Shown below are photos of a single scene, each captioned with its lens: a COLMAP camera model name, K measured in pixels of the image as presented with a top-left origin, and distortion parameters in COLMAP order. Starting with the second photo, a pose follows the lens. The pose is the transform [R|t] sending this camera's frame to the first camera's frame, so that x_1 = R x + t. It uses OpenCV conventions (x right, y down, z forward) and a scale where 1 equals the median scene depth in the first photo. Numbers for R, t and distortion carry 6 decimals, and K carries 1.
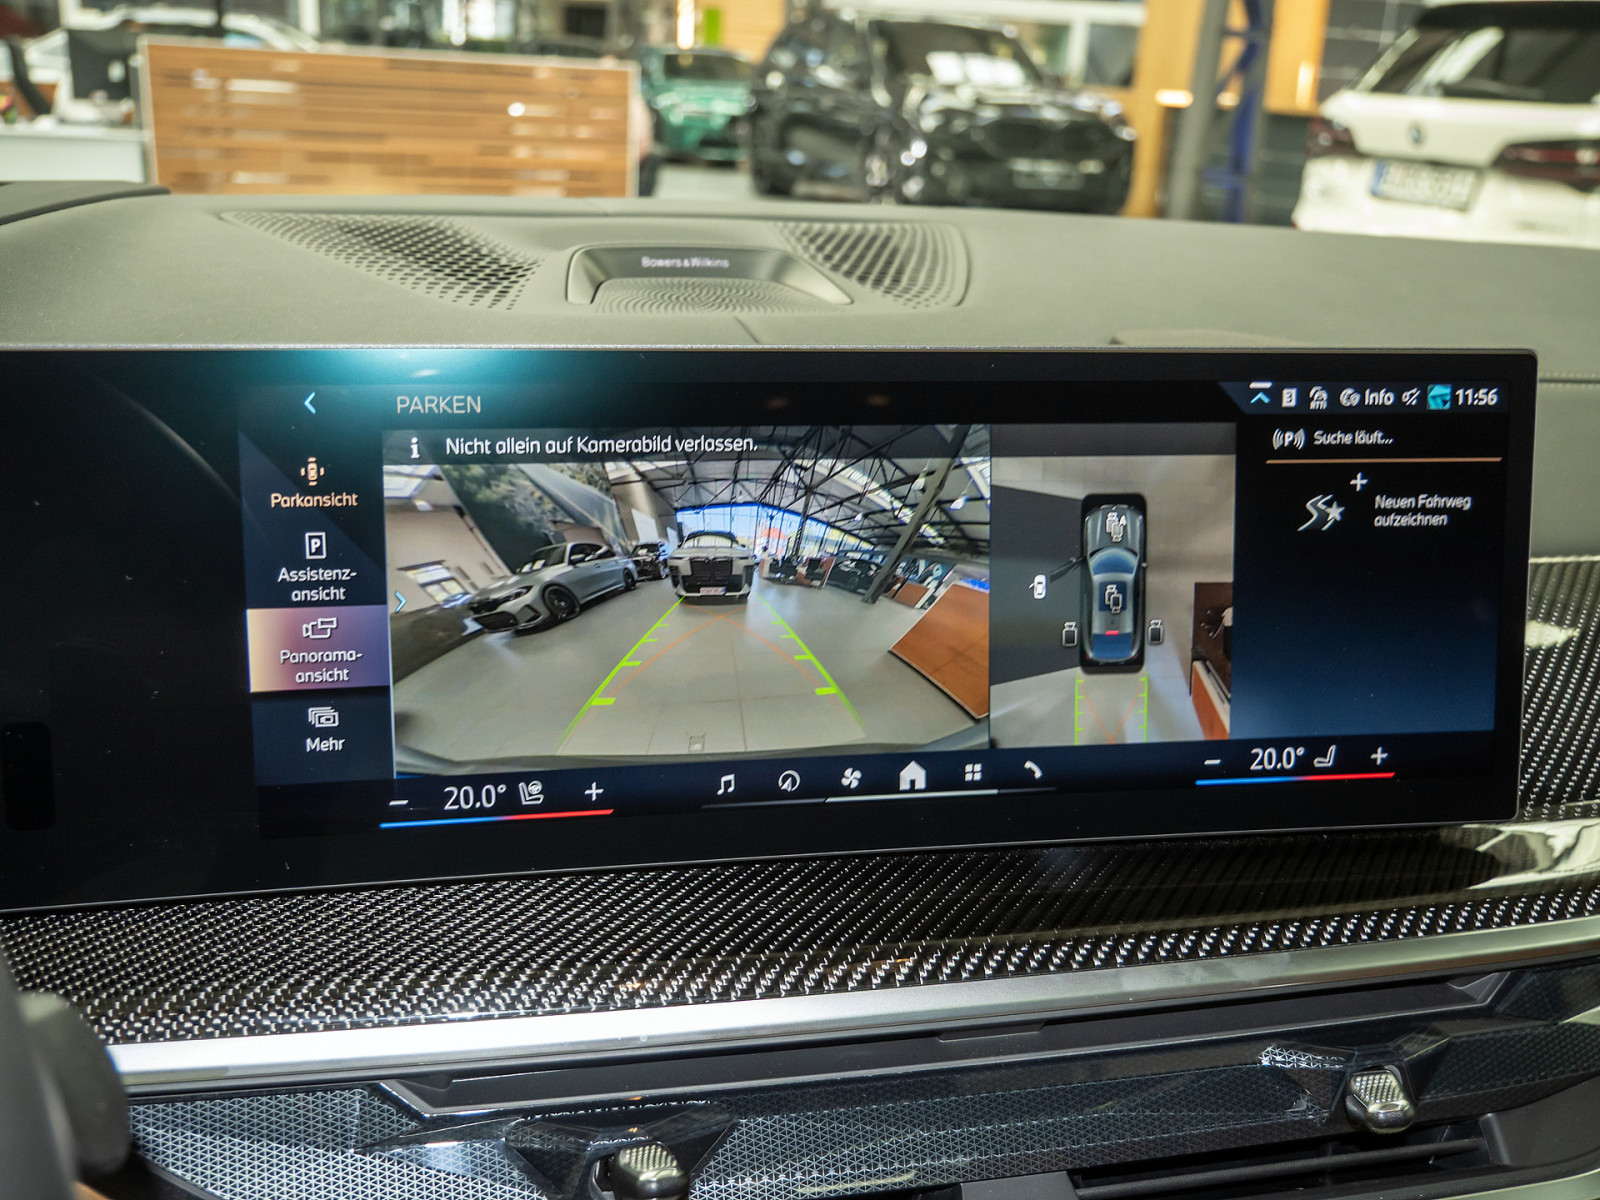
lens RADIAL K [[1543.6, 0, 800.0], [0, 1543.6, 600.0], [0, 0, 1]] dist [0.000386, 0.006378]
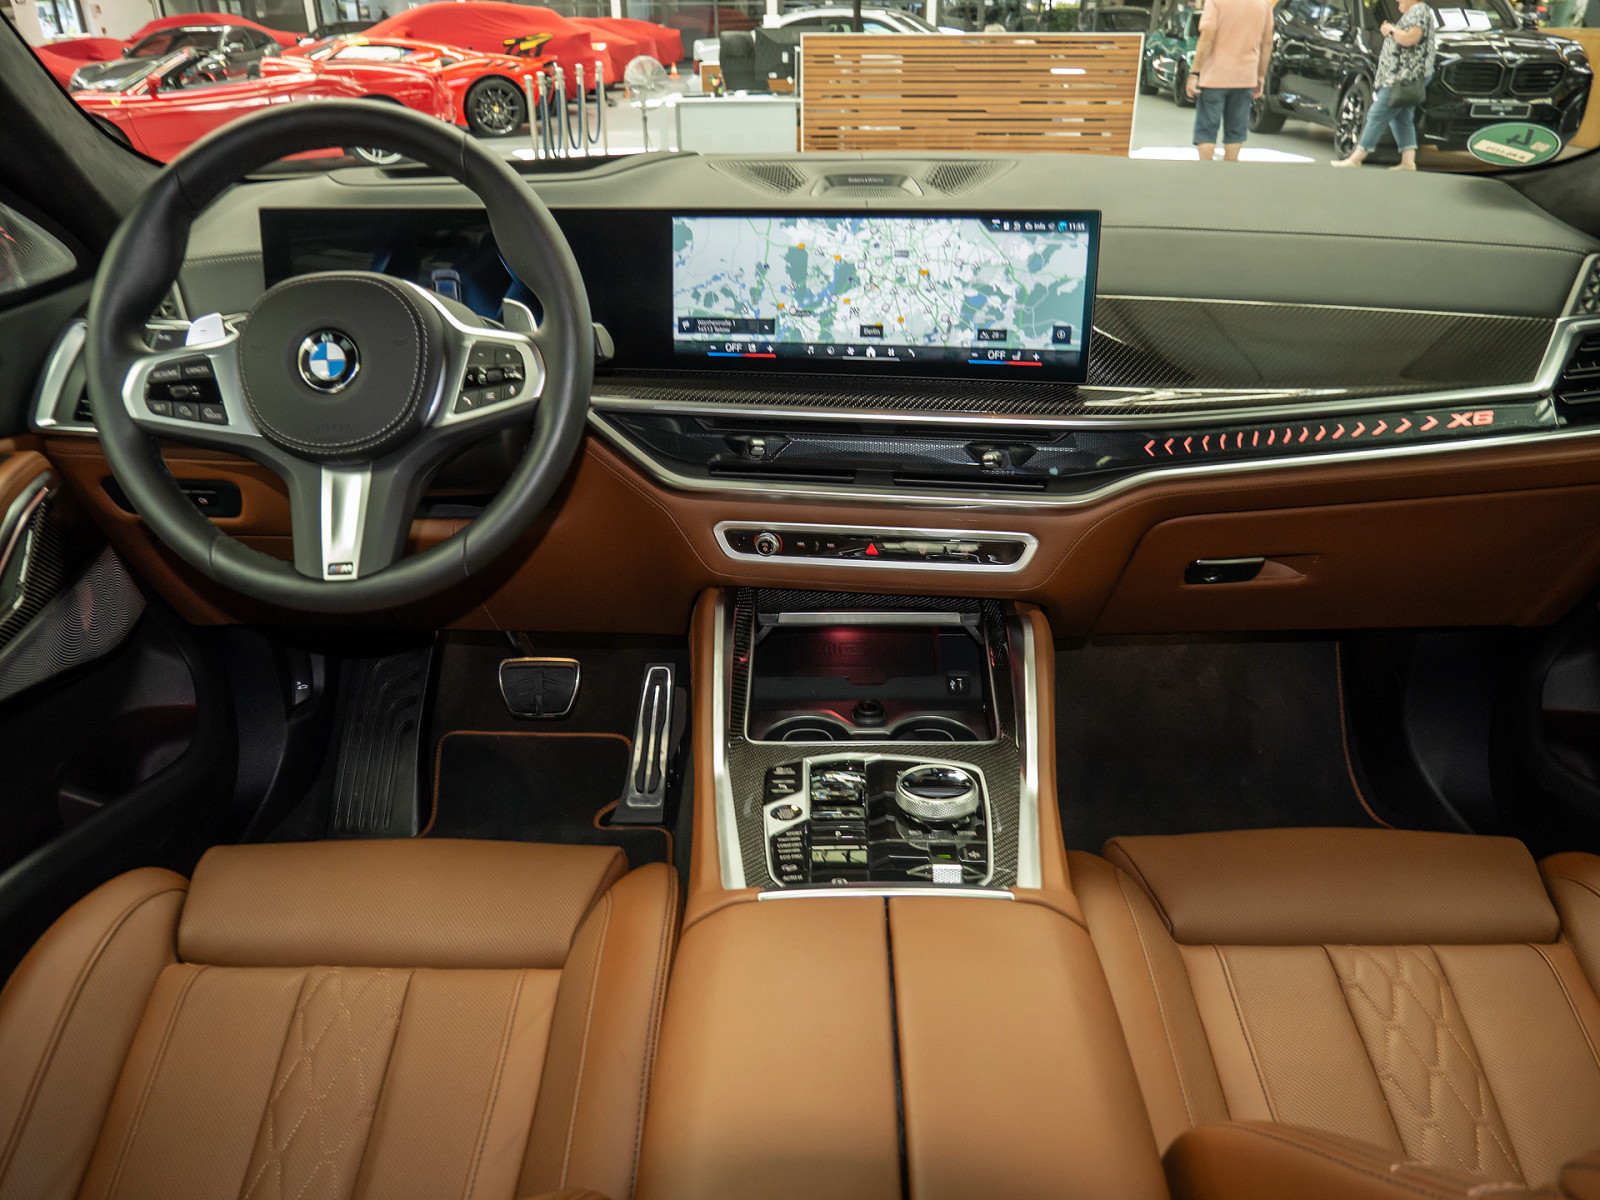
lens RADIAL K [[1118.8, 0, 800.0], [0, 1118.8, 600.0], [0, 0, 1]] dist [-0.048071, 0.002944]
pose [[0.921028, 0.124068, -0.369208, 0.865850], [-0.070125, 0.985242, 0.156144, 0.277364], [0.383131, -0.117922, 0.916136, -1.197374]]
